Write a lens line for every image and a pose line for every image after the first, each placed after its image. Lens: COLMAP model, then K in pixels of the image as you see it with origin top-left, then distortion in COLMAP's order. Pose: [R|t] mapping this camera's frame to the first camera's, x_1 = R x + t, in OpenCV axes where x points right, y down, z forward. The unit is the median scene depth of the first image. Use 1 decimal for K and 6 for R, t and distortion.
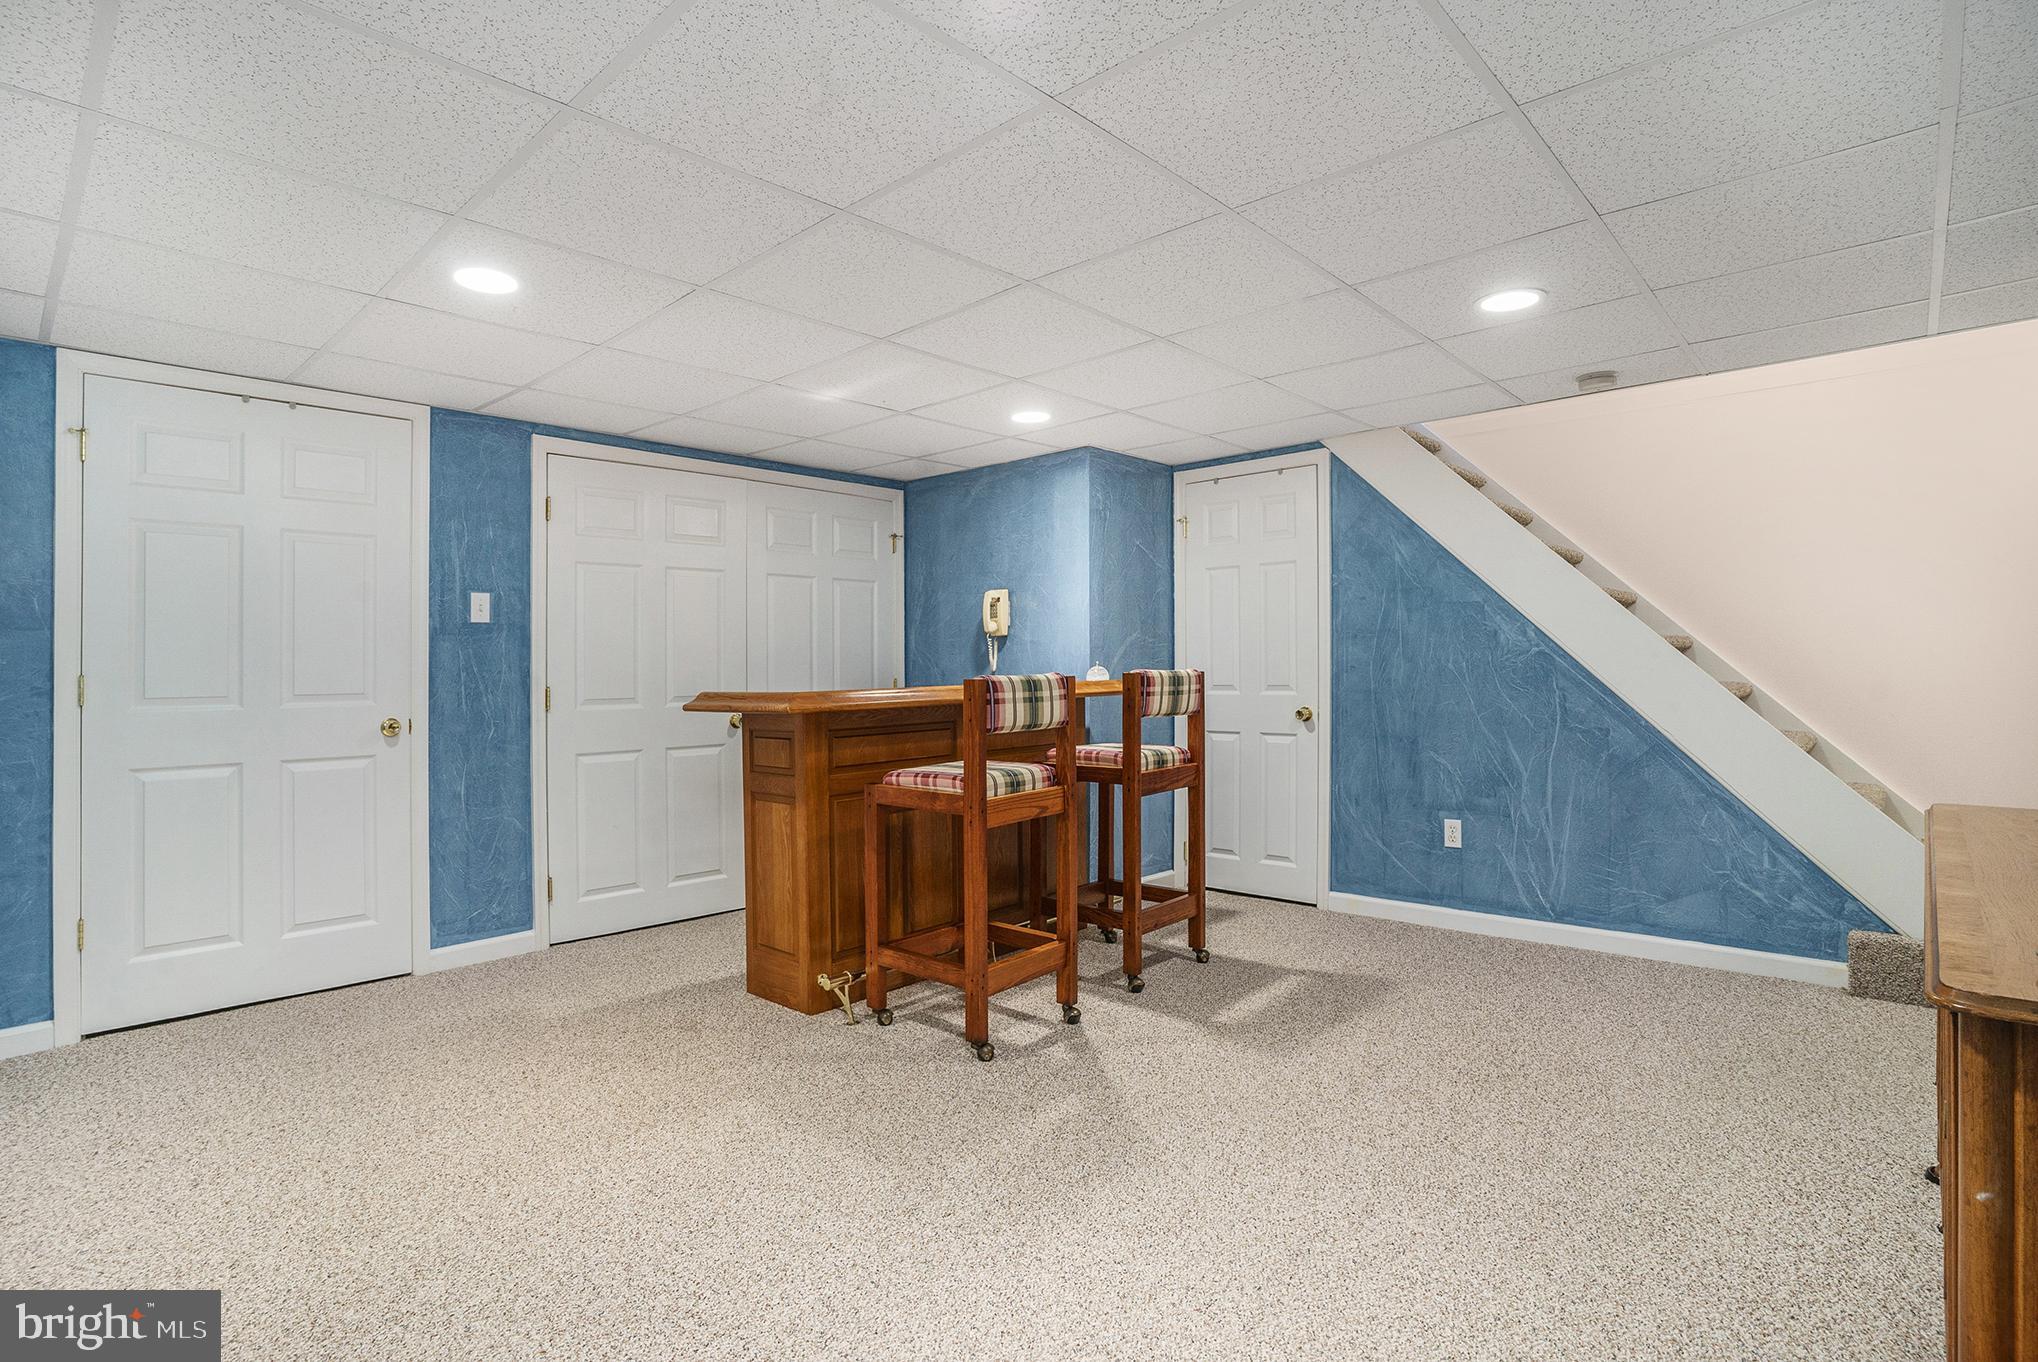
lens RADIAL K [[1008.6, 0, 1018.7], [0, 1008.6, 652.4], [0, 0, 1]] dist [-0.051952, 0.022744]
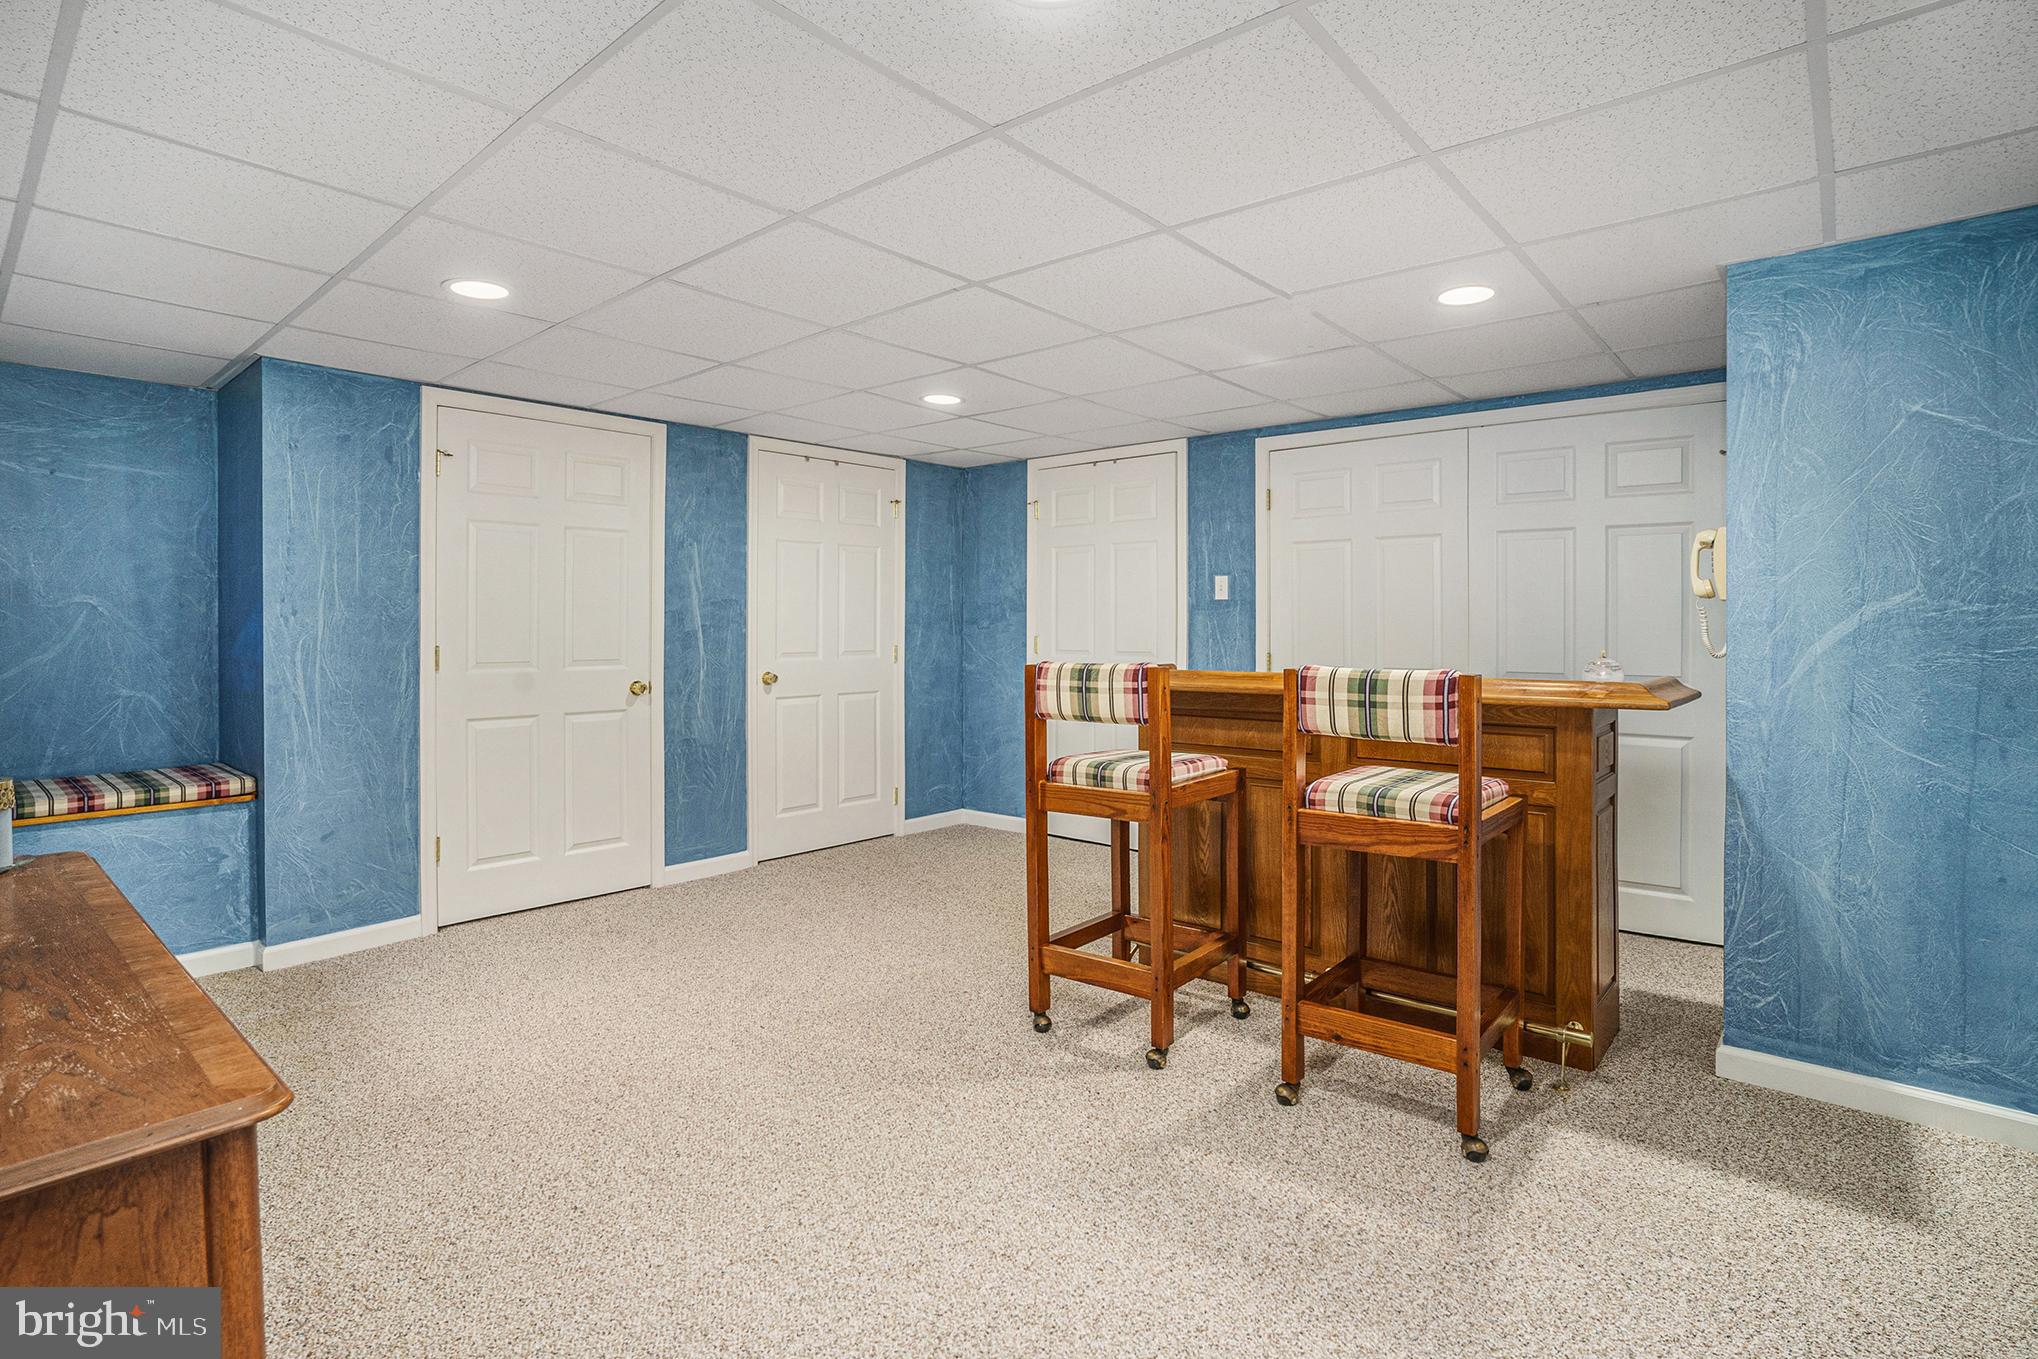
lens RADIAL K [[1008.6, 0, 1018.7], [0, 1008.6, 650.9], [0, 0, 1]] dist [-0.051952, 0.022744]
pose [[0.042197, 0.041290, -0.998256, 0.719290], [0.015899, 0.998991, 0.041992, -0.022465], [0.998983, -0.017644, 0.041498, 0.684688]]
